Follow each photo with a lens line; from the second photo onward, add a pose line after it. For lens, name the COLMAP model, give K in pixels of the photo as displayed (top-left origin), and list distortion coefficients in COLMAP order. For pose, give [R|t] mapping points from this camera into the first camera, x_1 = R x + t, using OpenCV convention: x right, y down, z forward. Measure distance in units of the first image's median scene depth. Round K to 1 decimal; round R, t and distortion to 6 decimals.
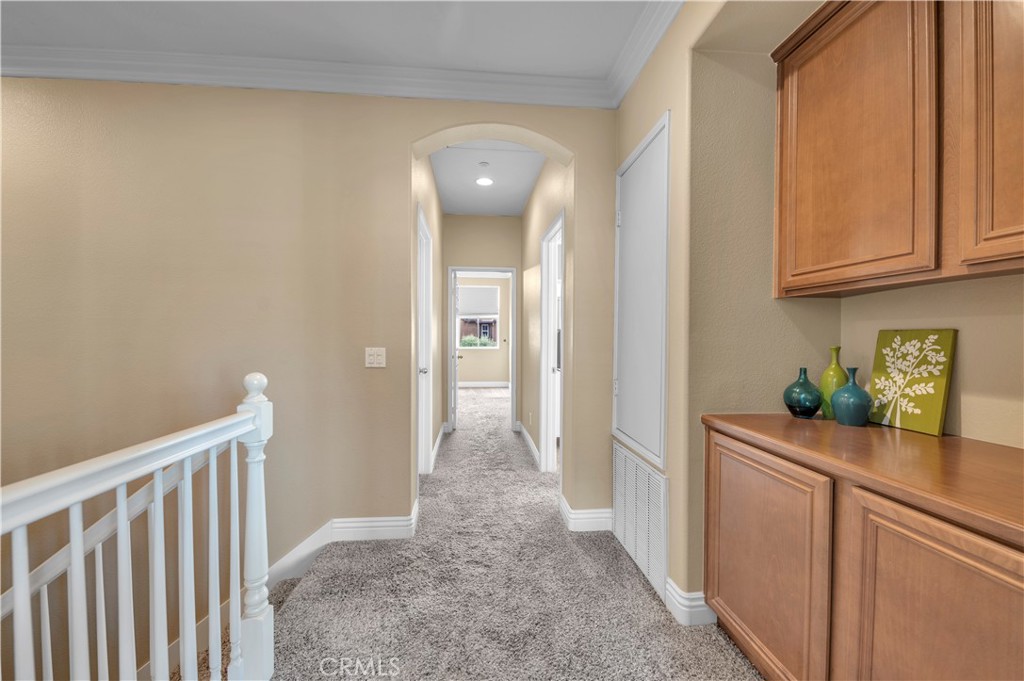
lens RADIAL K [[409.6, 0, 512.0], [0, 409.6, 340.5], [0, 0, 1]] dist [0.000183, -0.000425]
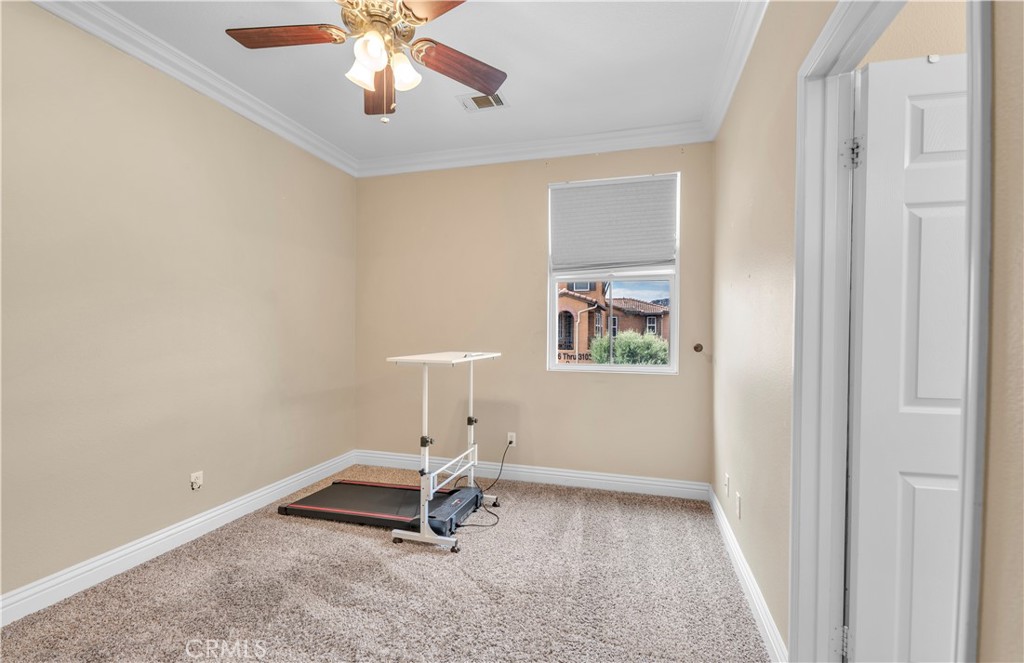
lens RADIAL K [[464.8, 0, 512.0], [0, 464.8, 331.5], [0, 0, 1]] dist [-0.000017, -0.000005]
pose [[0.935557, 0.012138, -0.352967, -0.021891], [-0.015859, 0.999845, -0.007651, -0.006226], [0.352819, 0.012755, 0.935605, 0.553376]]
